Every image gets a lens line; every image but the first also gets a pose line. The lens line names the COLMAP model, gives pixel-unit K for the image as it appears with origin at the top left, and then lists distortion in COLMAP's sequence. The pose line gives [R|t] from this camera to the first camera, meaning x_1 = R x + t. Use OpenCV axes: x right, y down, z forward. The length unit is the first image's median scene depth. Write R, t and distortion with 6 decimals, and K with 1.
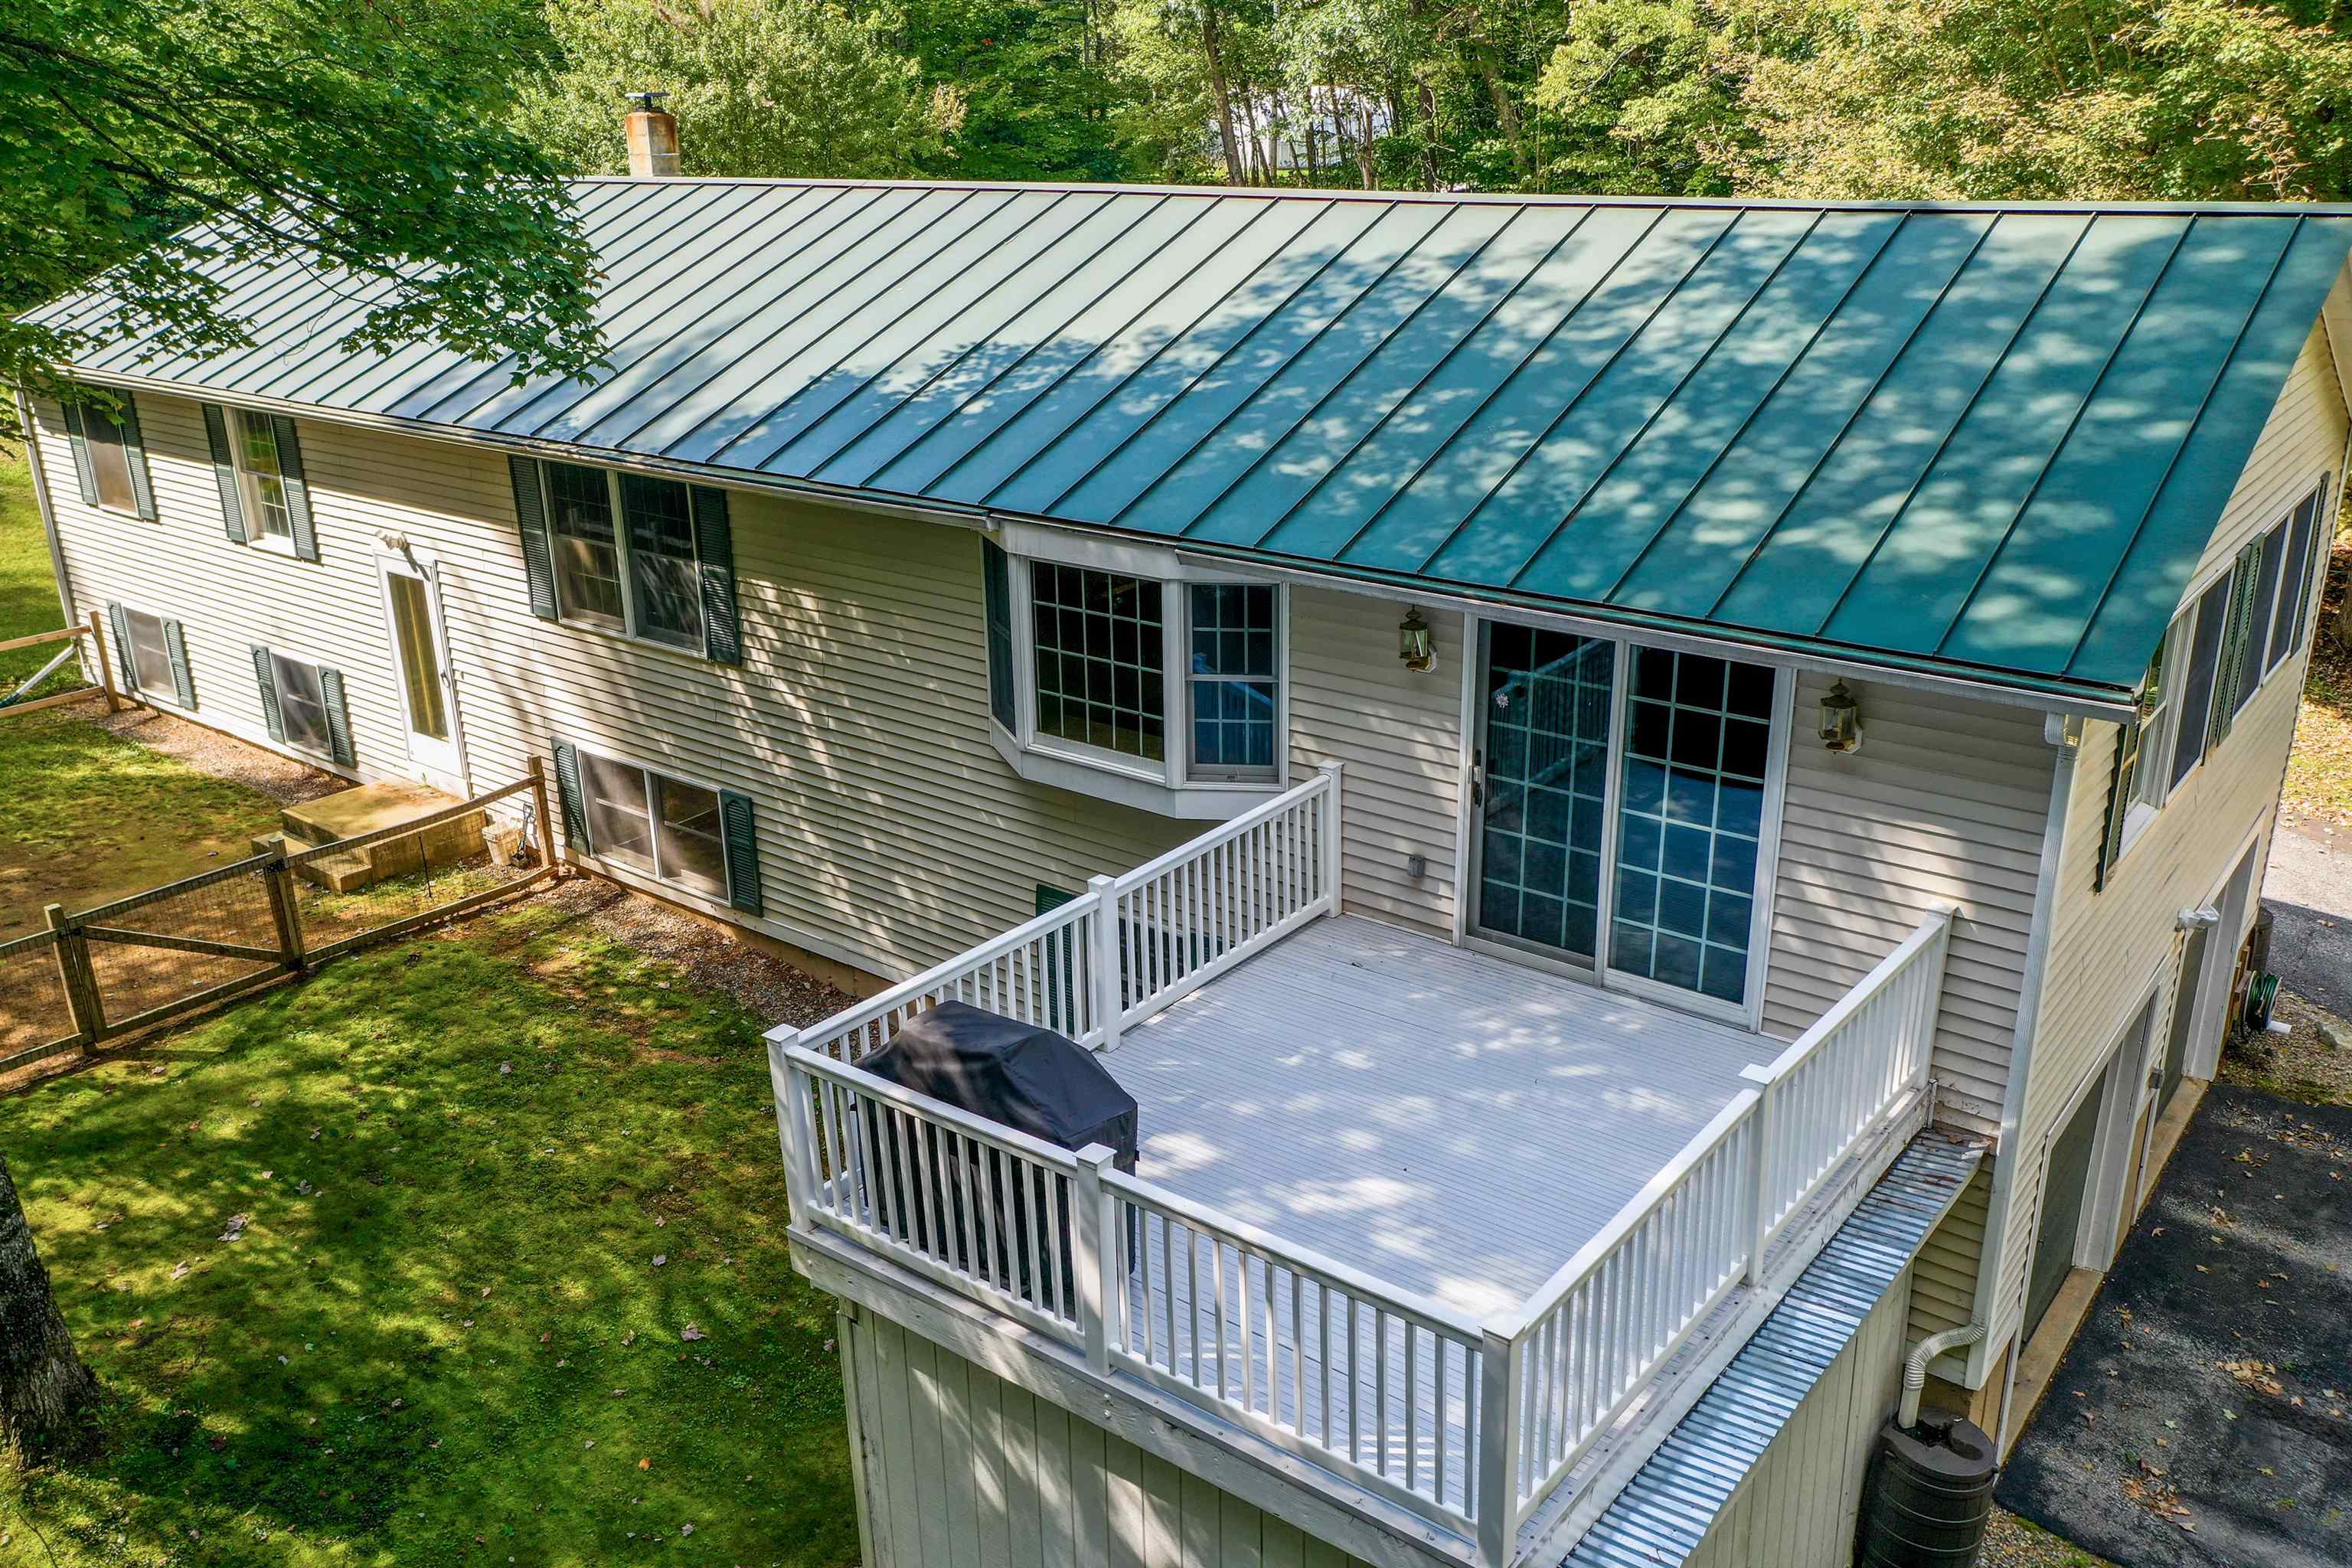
lens RADIAL K [[1894.9, 0, 1176.0], [0, 1894.9, 784.0], [0, 0, 1]] dist [0.011529, -0.001303]
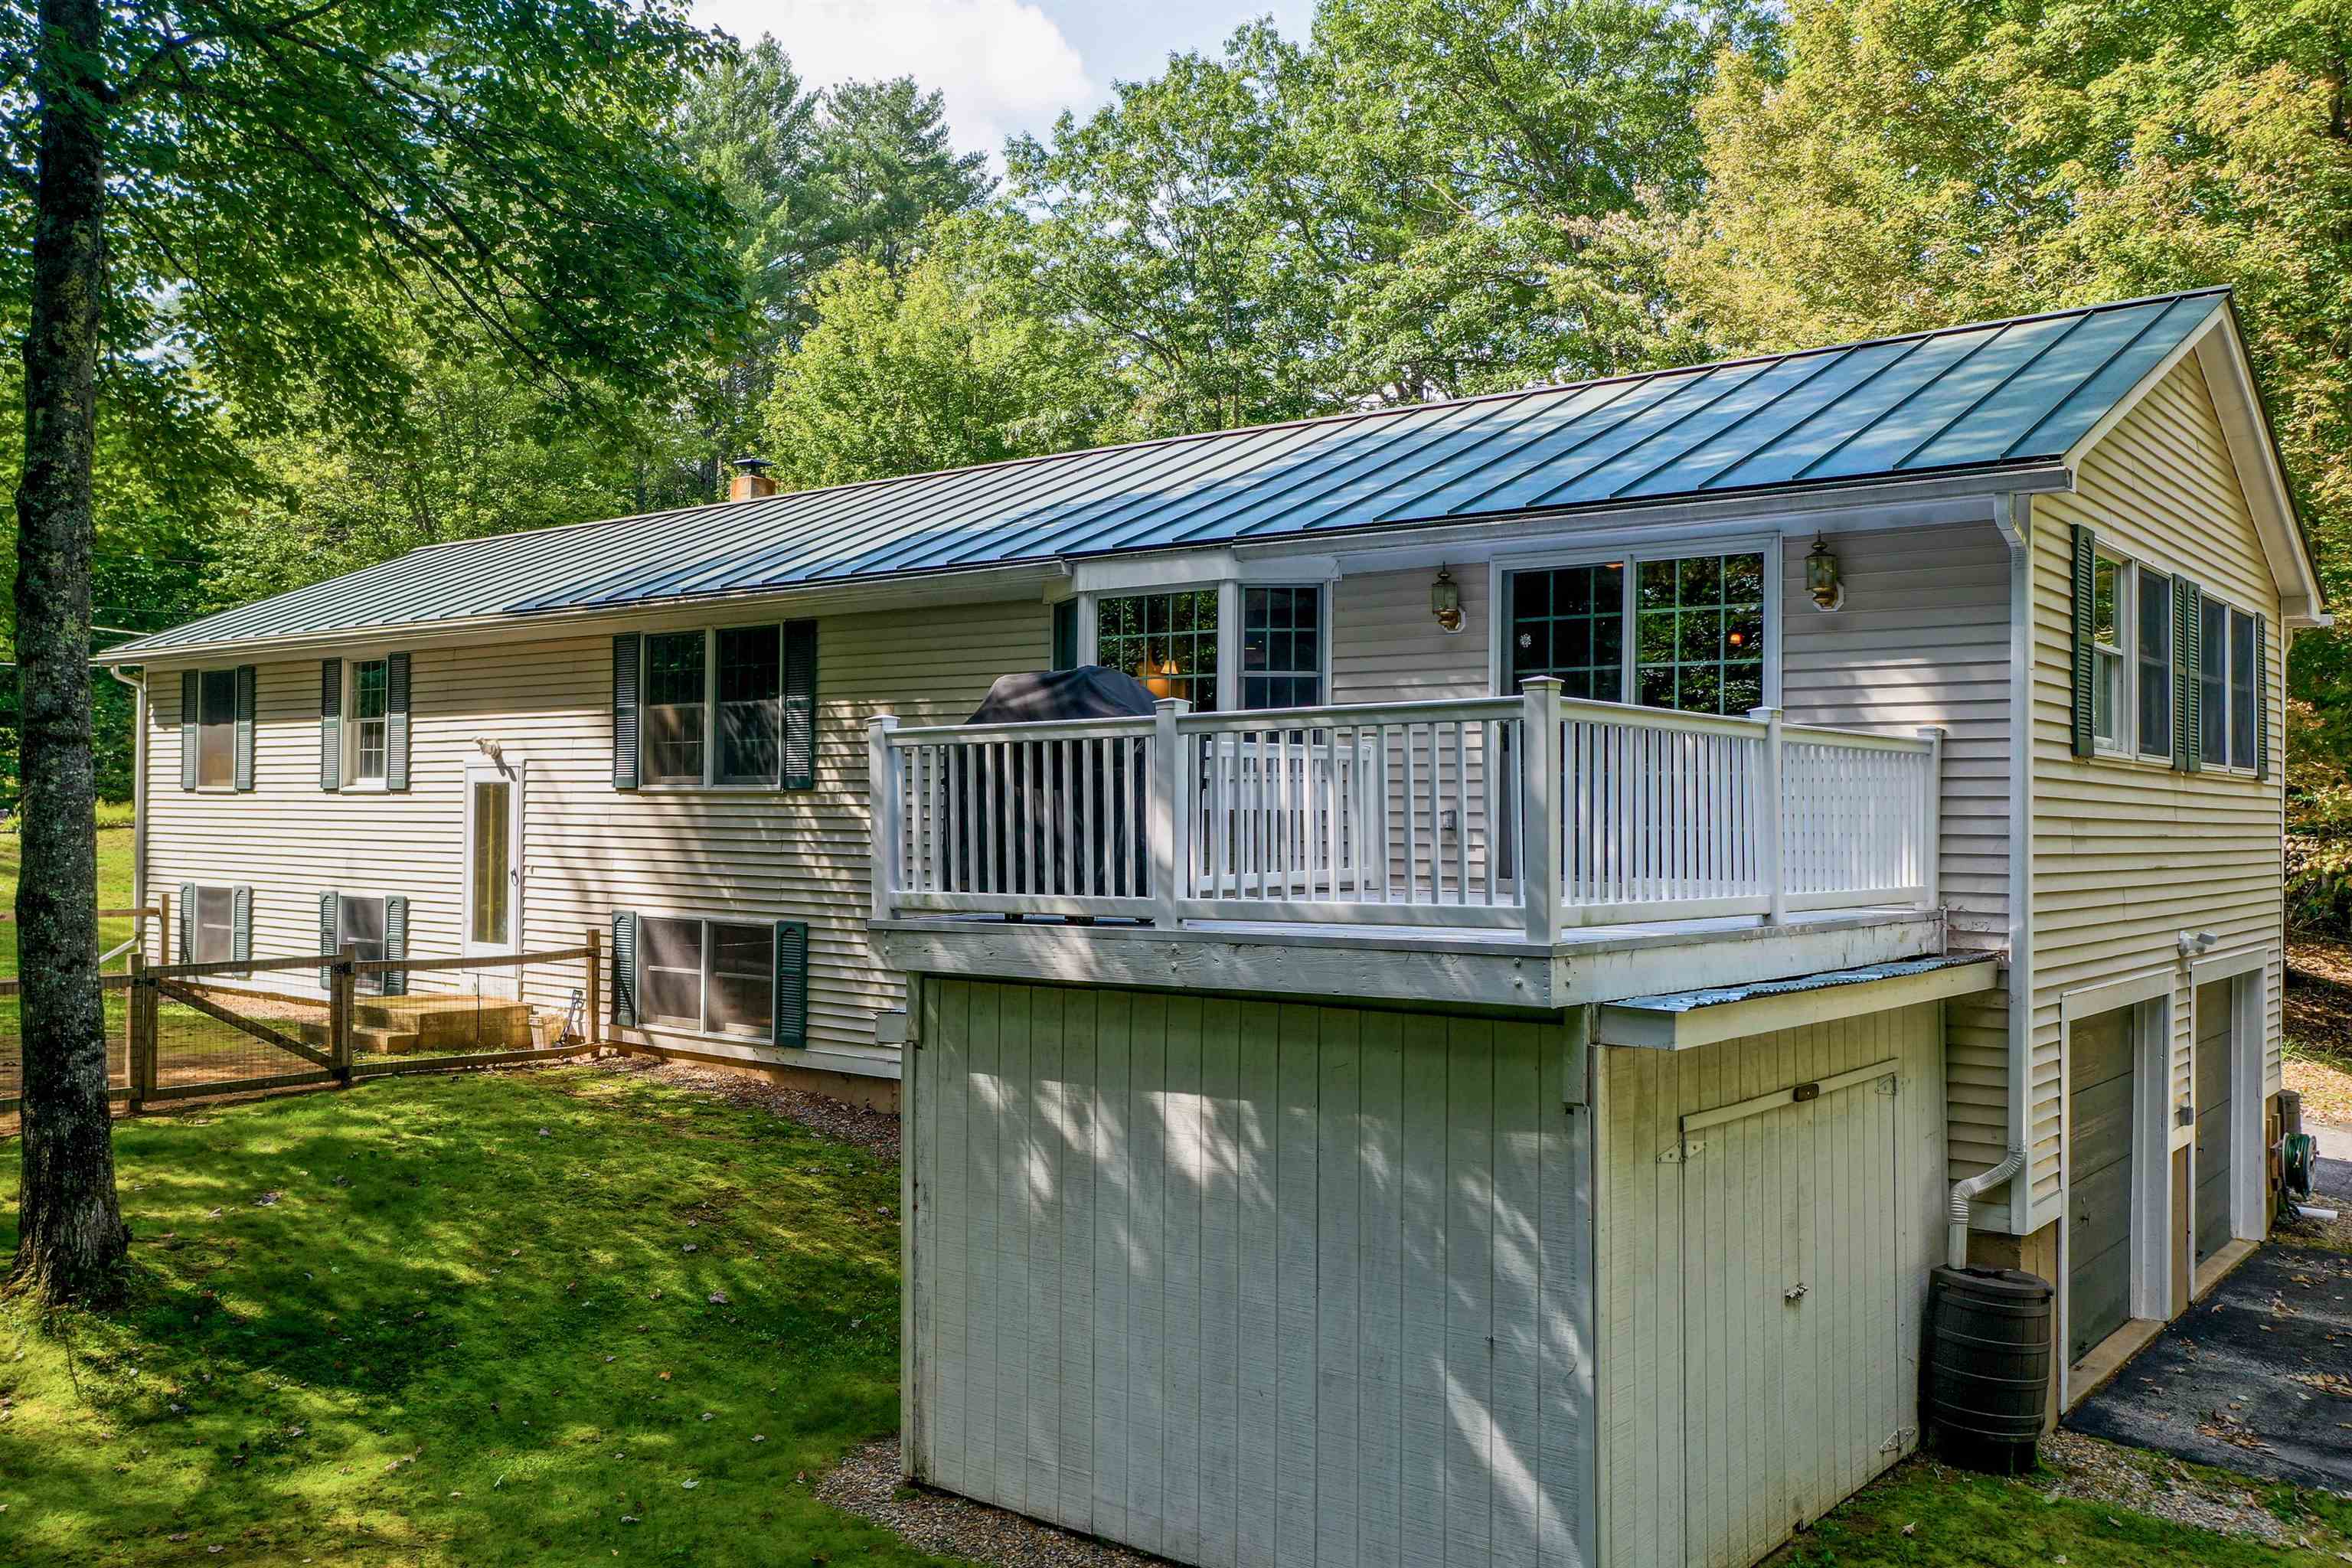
lens RADIAL K [[1955.0, 0, 1176.0], [0, 1955.0, 784.0], [0, 0, 1]] dist [-0.000702, 0.013462]
pose [[0.999541, 0.028739, -0.009544, -0.013642], [-0.030255, 0.934385, -0.354978, 0.309541], [-0.001283, 0.355104, 0.934826, -0.029613]]
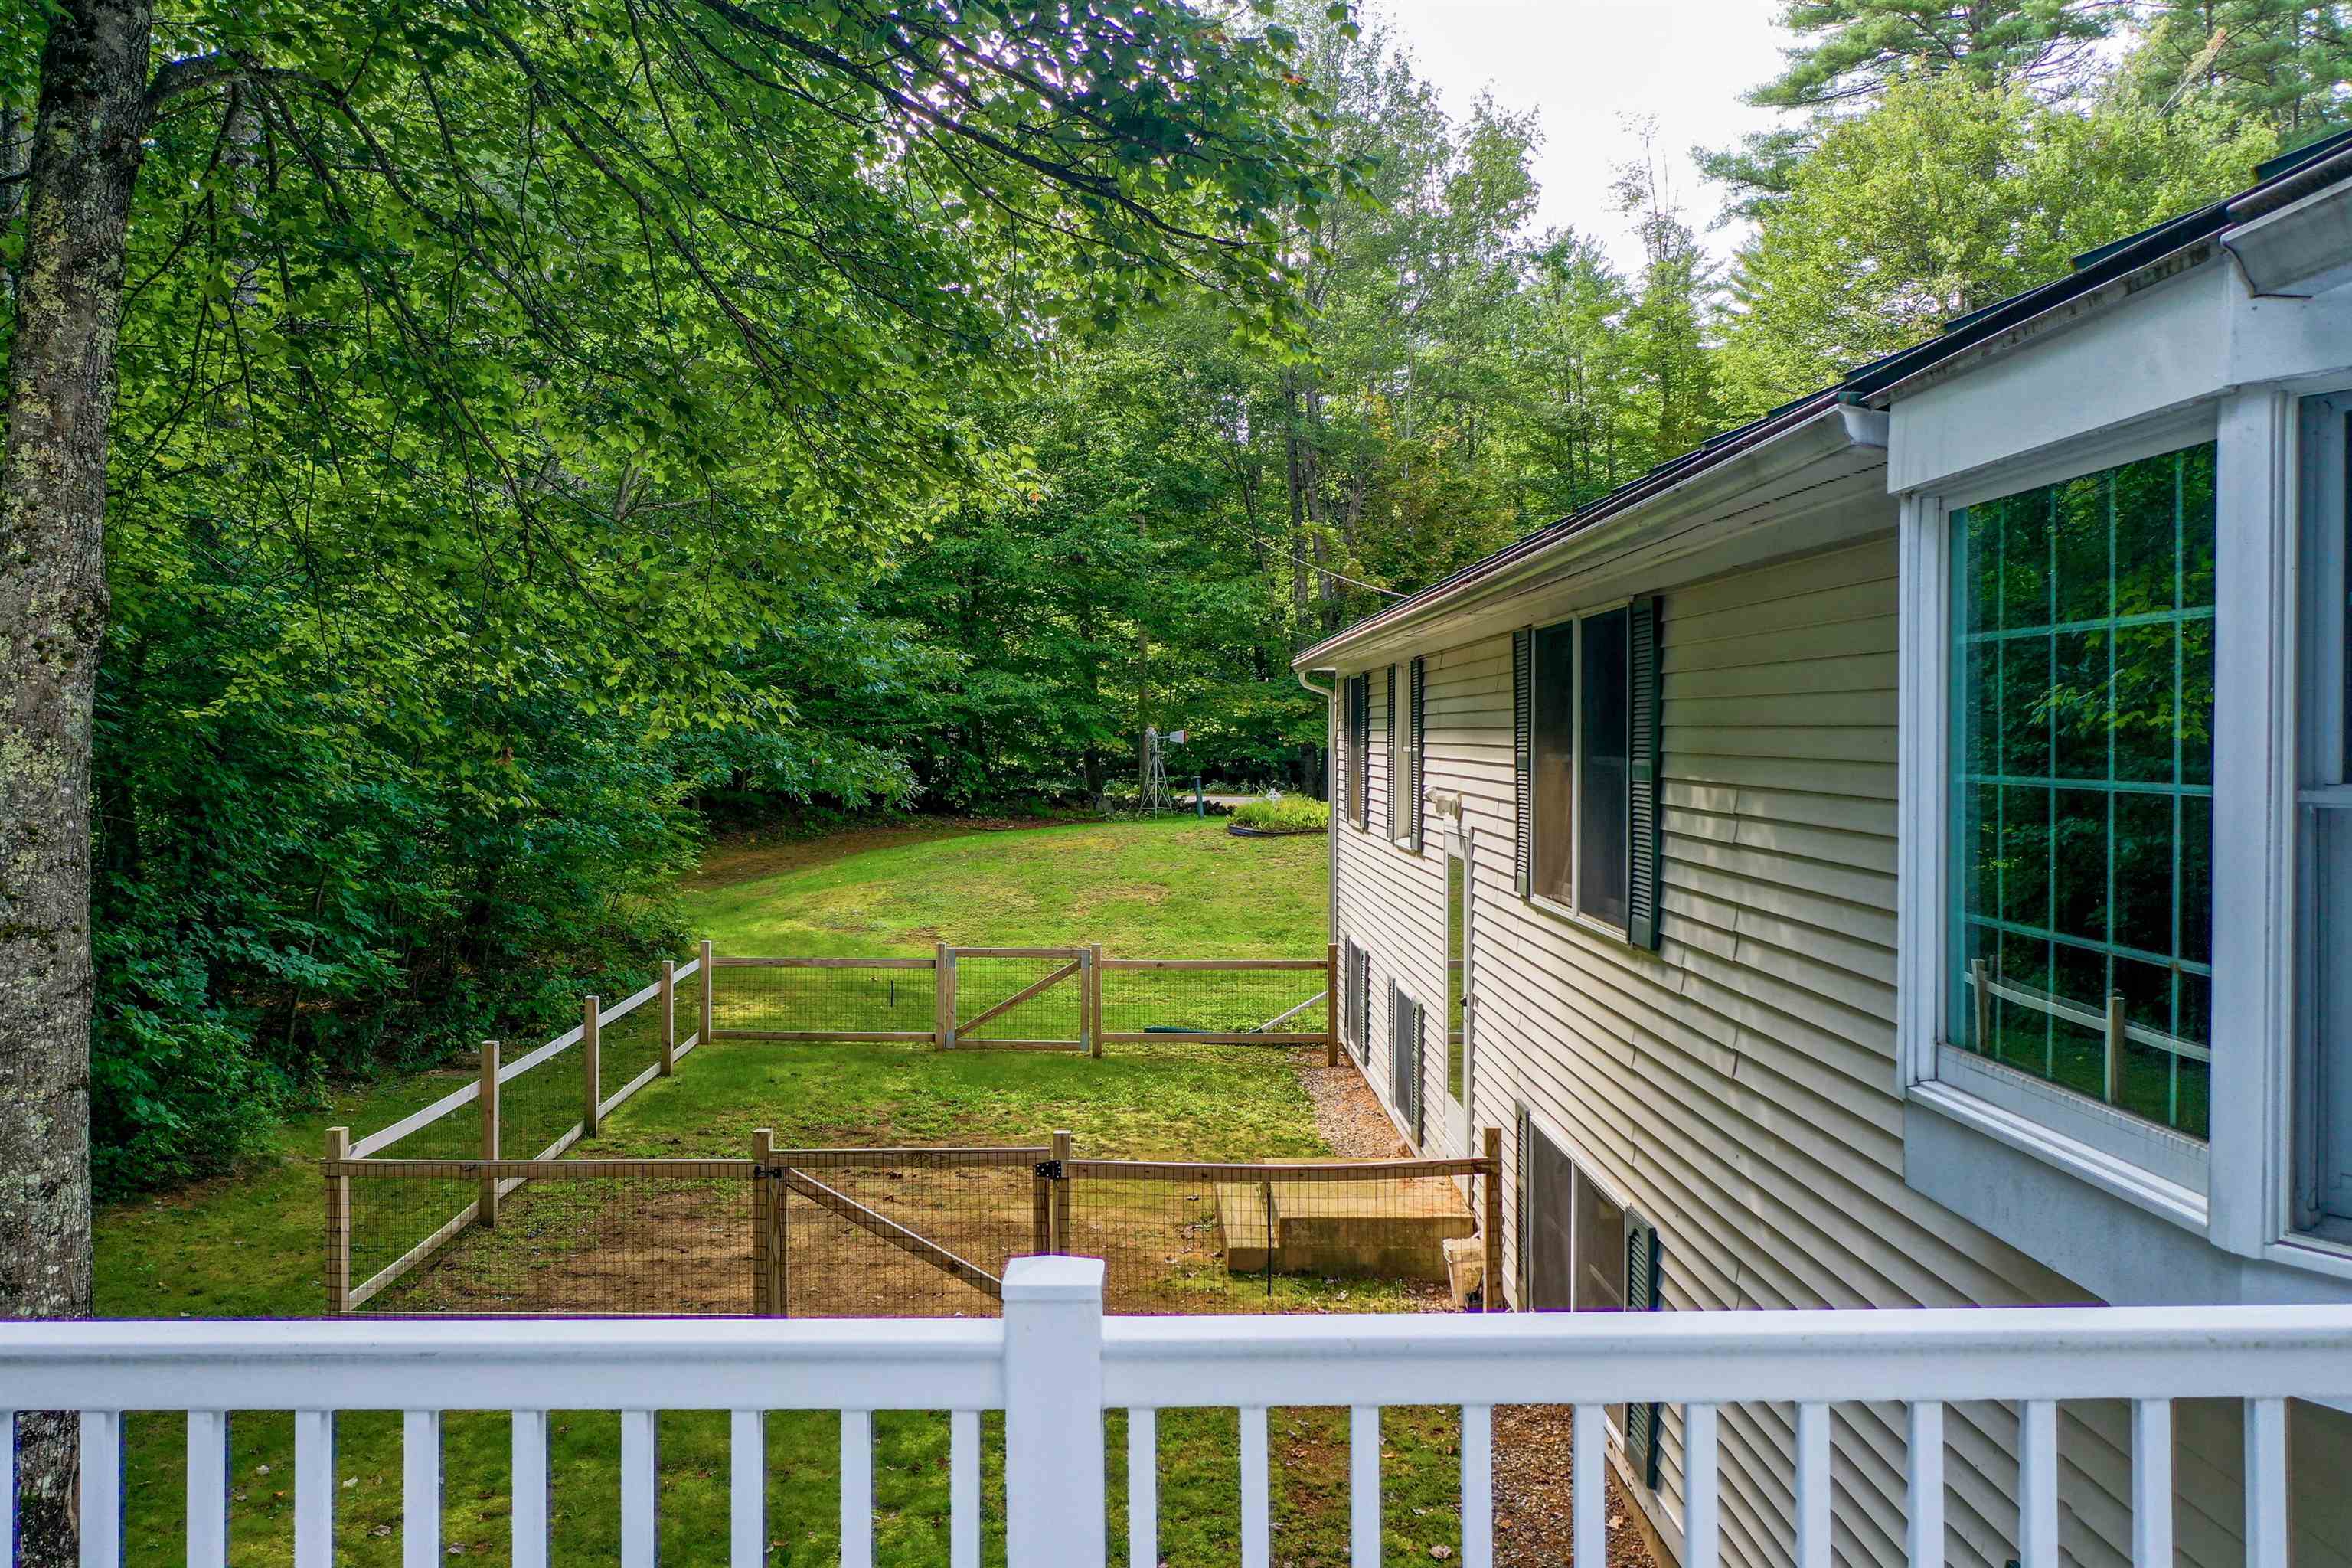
lens RADIAL K [[1918.3, 0, 1091.4], [0, 1918.3, 777.0], [0, 0, 1]] dist [0.003382, 0.002820]
pose [[0.600960, 0.035388, -0.798495, 0.084158], [-0.280053, 0.945011, -0.168890, 0.021712], [0.748610, 0.325117, 0.577825, 0.556374]]
